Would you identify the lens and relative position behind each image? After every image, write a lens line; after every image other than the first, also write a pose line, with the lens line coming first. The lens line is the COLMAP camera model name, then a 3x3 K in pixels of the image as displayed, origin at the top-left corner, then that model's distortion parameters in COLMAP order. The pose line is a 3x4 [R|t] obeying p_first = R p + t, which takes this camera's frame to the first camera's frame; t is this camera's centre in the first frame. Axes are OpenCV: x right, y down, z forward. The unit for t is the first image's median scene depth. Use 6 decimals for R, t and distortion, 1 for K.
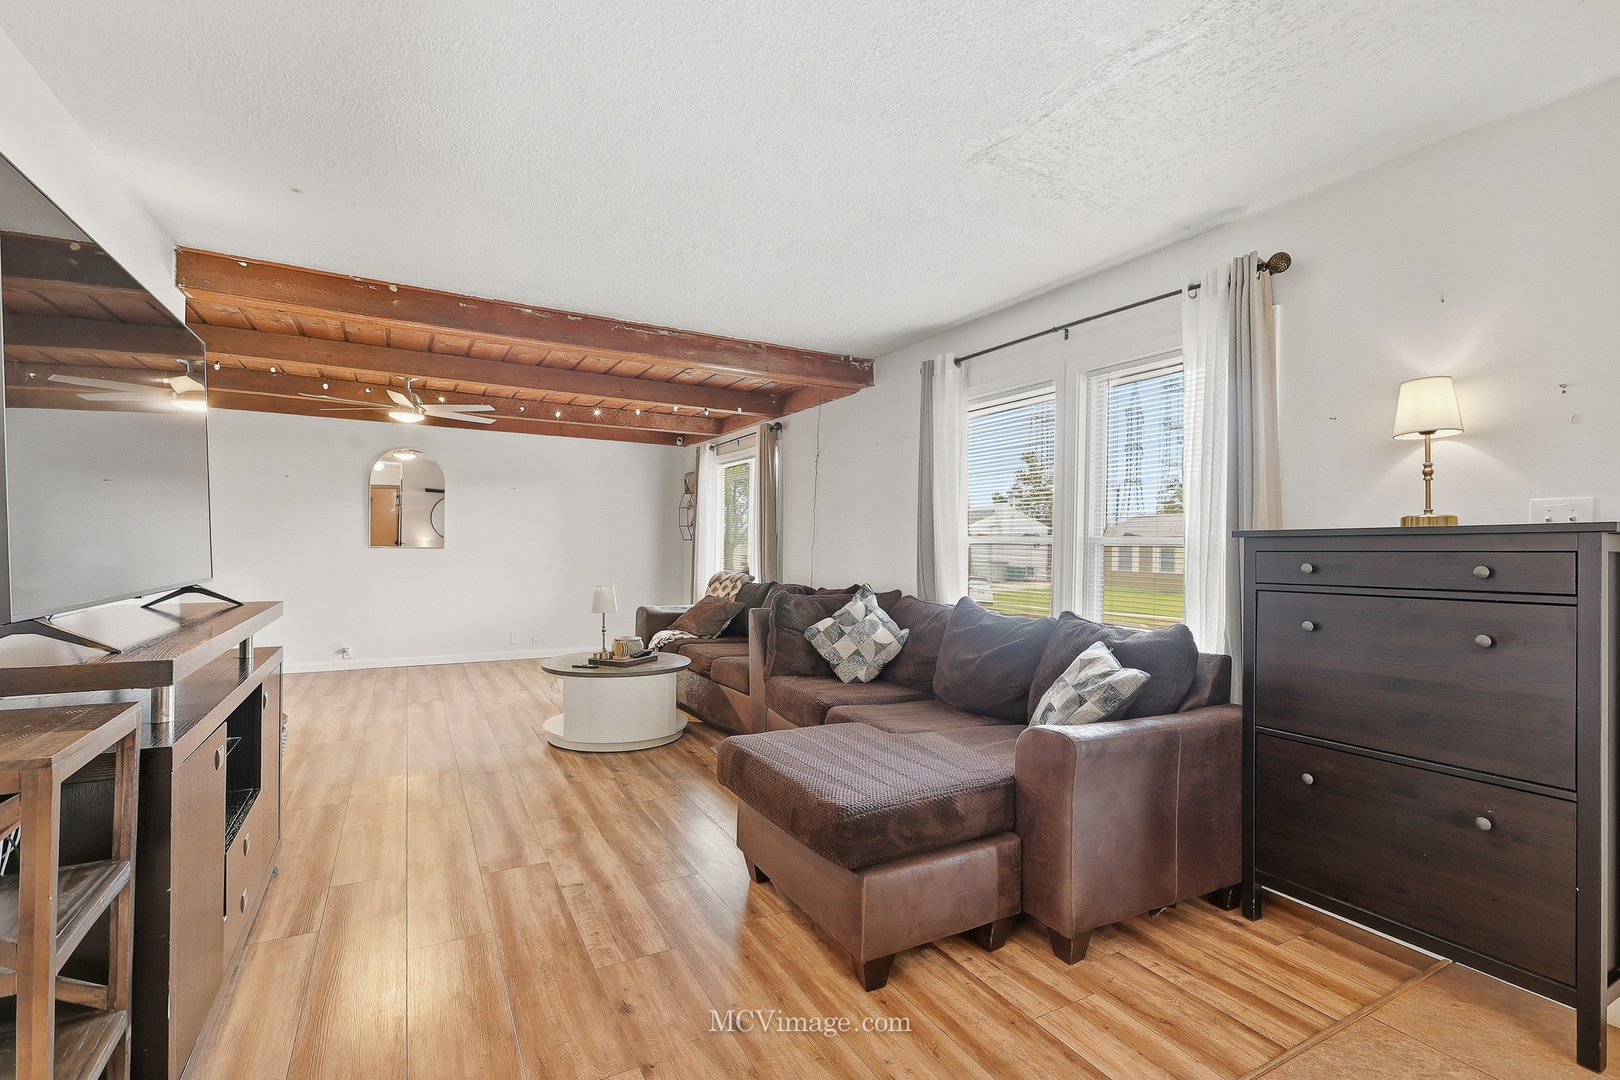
lens RADIAL K [[725.5, 0, 792.1], [0, 725.5, 541.3], [0, 0, 1]] dist [-0.002777, 0.000398]
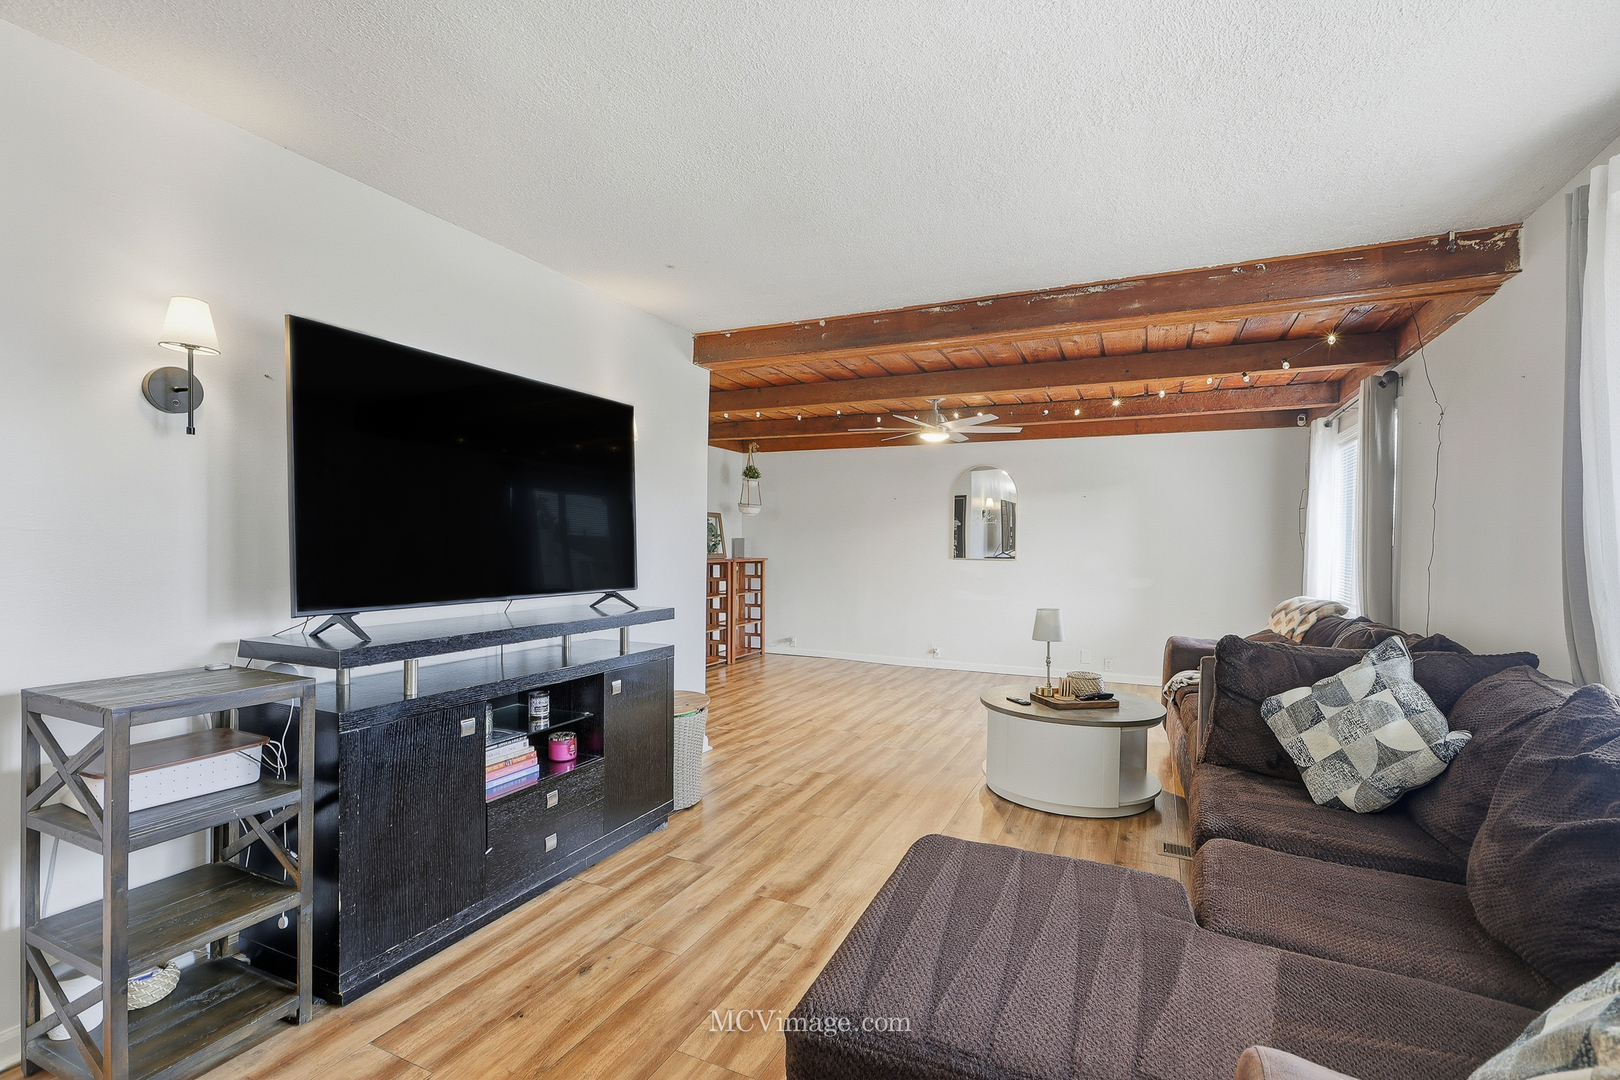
lens RADIAL K [[715.6, 0, 816.1], [0, 715.6, 553.5], [0, 0, 1]] dist [0.000513, 0.000354]
pose [[0.608347, 0.000808, -0.793670, 0.273050], [0.003035, 0.999990, 0.003345, -0.008024], [0.793665, -0.004444, 0.608339, 0.318155]]
